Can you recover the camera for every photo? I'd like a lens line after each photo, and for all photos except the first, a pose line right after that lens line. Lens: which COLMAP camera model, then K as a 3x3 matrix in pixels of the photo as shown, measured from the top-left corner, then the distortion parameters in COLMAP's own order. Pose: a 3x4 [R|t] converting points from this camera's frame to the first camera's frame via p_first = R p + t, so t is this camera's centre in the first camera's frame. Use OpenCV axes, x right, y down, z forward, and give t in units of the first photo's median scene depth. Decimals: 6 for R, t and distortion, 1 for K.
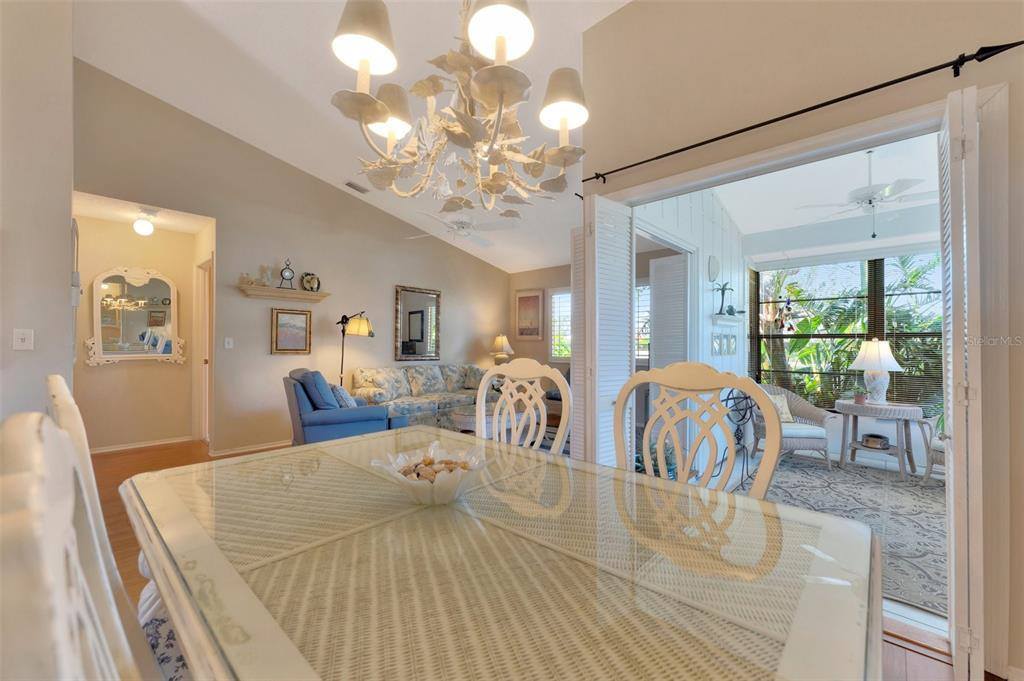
lens RADIAL K [[408.8, 0, 512.0], [0, 408.8, 340.5], [0, 0, 1]] dist [-0.033655, -0.000072]
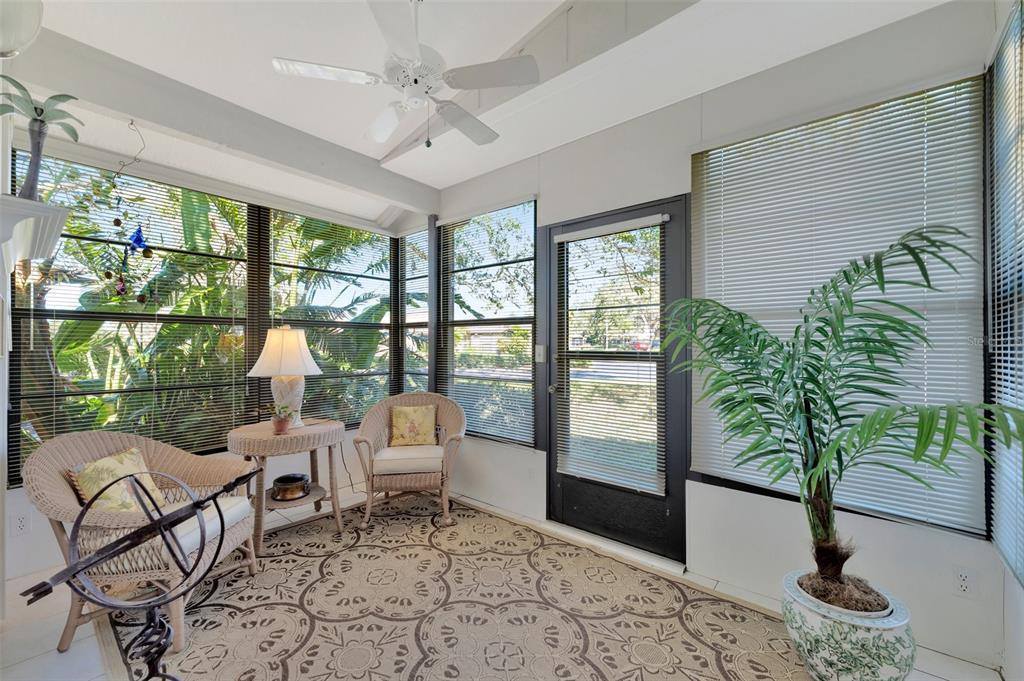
lens RADIAL K [[408.8, 0, 512.0], [0, 408.8, 340.5], [0, 0, 1]] dist [-0.033655, -0.000072]
pose [[-0.064519, -0.002307, 0.997914, 0.249131], [-0.001347, 0.999997, 0.002225, 0.016612], [-0.997916, -0.001201, -0.064522, 0.693712]]
